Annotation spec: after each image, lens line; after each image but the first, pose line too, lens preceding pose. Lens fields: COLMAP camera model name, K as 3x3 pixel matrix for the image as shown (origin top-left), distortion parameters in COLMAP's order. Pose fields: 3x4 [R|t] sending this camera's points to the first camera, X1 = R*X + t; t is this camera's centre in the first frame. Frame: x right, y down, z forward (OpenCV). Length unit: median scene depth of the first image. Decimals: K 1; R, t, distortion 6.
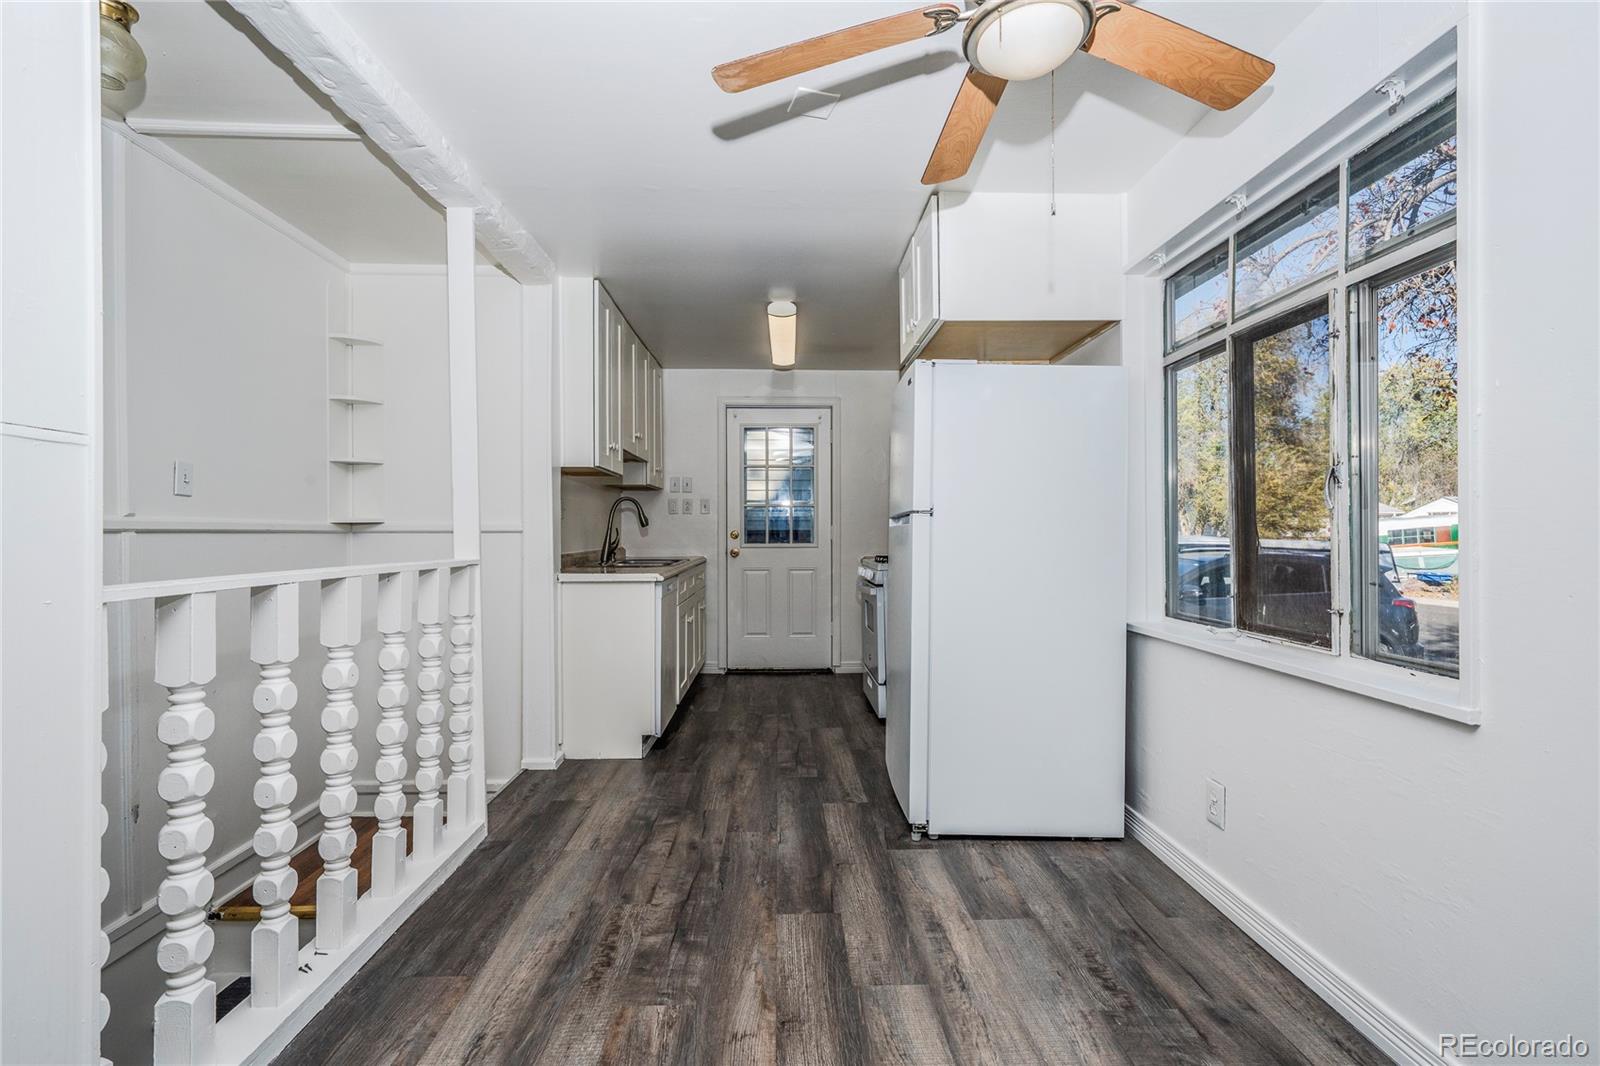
lens RADIAL K [[745.5, 0, 803.0], [0, 745.5, 537.0], [0, 0, 1]] dist [-0.000176, -0.000554]
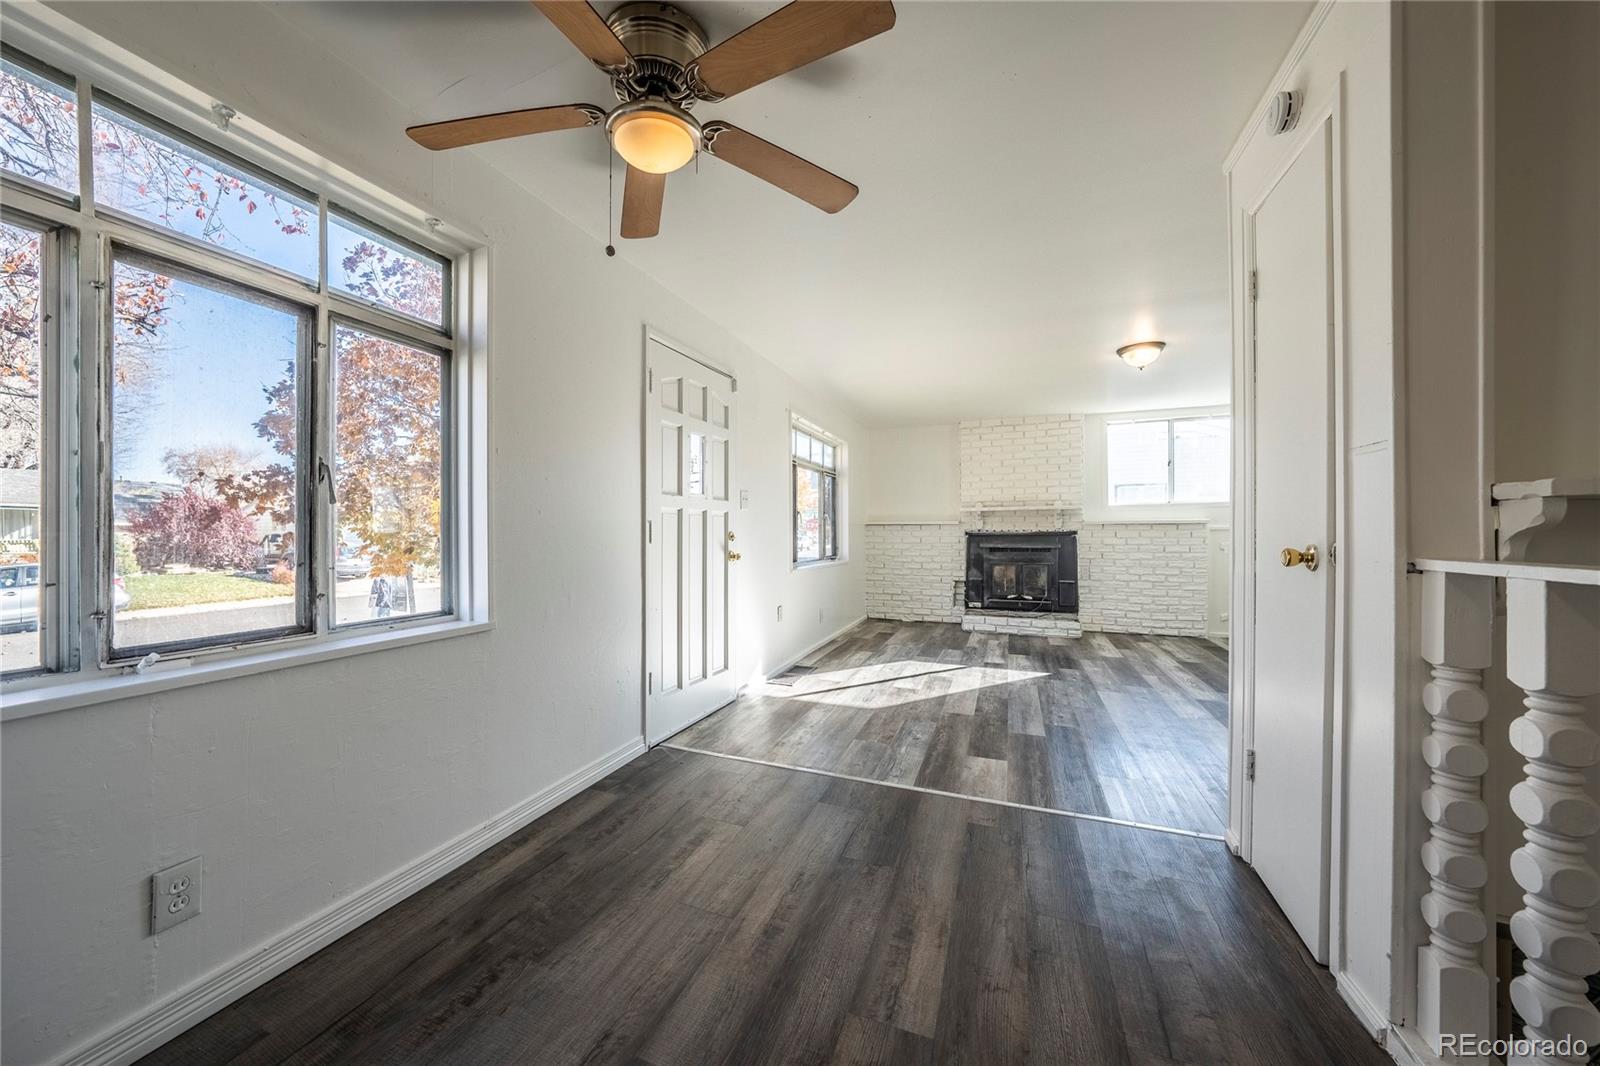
lens RADIAL K [[584.8, 0, 749.4], [0, 584.8, 523.2], [0, 0, 1]] dist [-0.021928, 0.003286]
pose [[-0.899066, 0.014176, 0.437583, -0.154136], [0.009173, 0.999866, -0.013545, 0.006521], [-0.437716, -0.008163, -0.899076, 0.984958]]
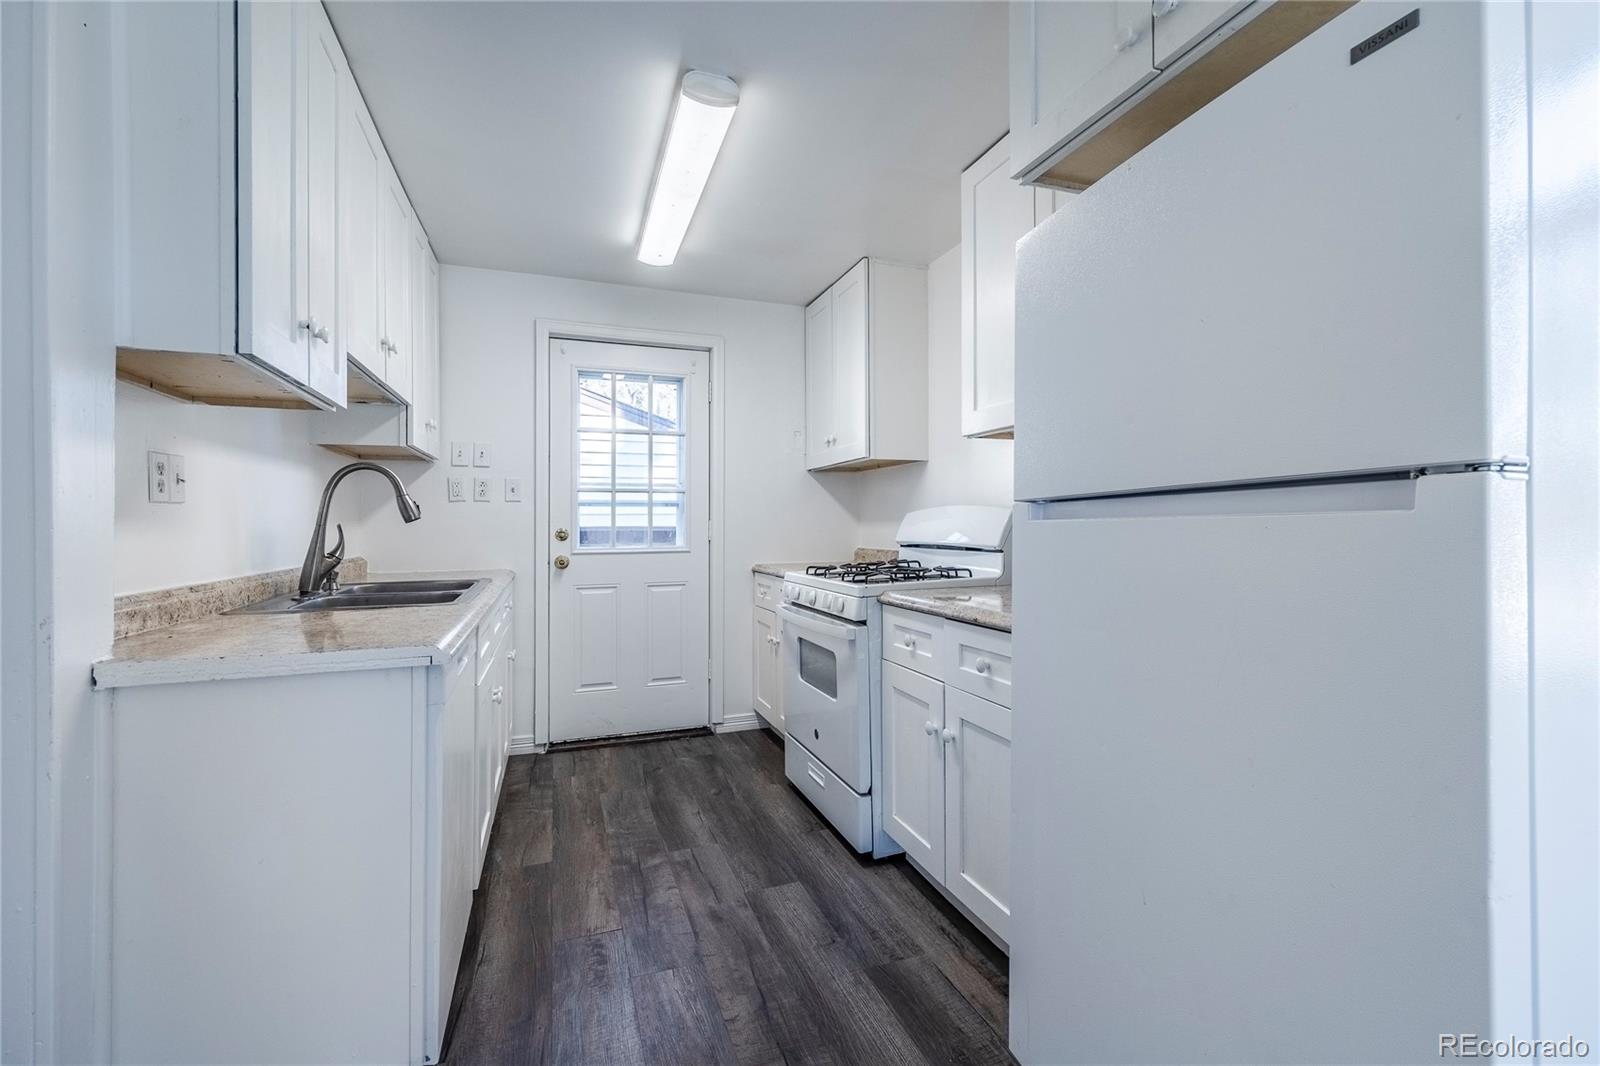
lens RADIAL K [[675.5, 0, 810.9], [0, 675.5, 523.5], [0, 0, 1]] dist [-0.003324, -0.001157]
pose [[0.947336, 0.000177, 0.320241, -0.158241], [0.004326, 0.999902, -0.013350, -0.008983], [-0.320211, 0.014033, 0.947242, 0.796535]]
